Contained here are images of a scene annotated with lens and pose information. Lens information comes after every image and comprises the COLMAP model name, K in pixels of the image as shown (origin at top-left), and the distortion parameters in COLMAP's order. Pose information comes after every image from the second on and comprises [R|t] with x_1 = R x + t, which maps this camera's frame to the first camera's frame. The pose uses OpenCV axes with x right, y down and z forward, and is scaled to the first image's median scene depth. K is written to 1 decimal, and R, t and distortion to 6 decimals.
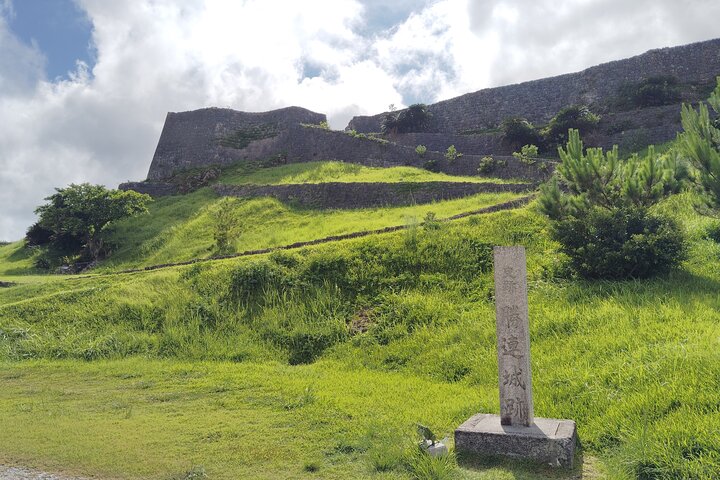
lens RADIAL K [[591.0, 0, 360.0], [0, 591.0, 240.0], [0, 0, 1]] dist [0.008107, -0.004876]
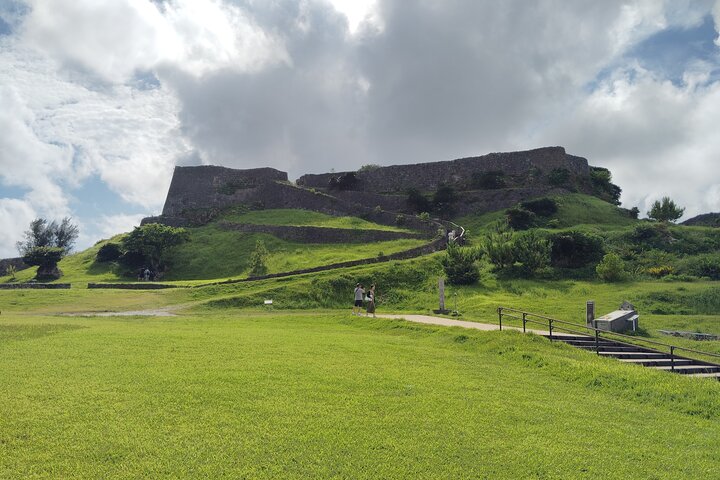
lens RADIAL K [[591.0, 0, 360.0], [0, 591.0, 240.0], [0, 0, 1]] dist [0.008107, -0.004876]
pose [[0.977714, 0.023517, 0.208621, -0.248788], [-0.020949, 0.999675, -0.014510, -0.037554], [-0.208894, 0.009816, 0.977889, -0.640645]]
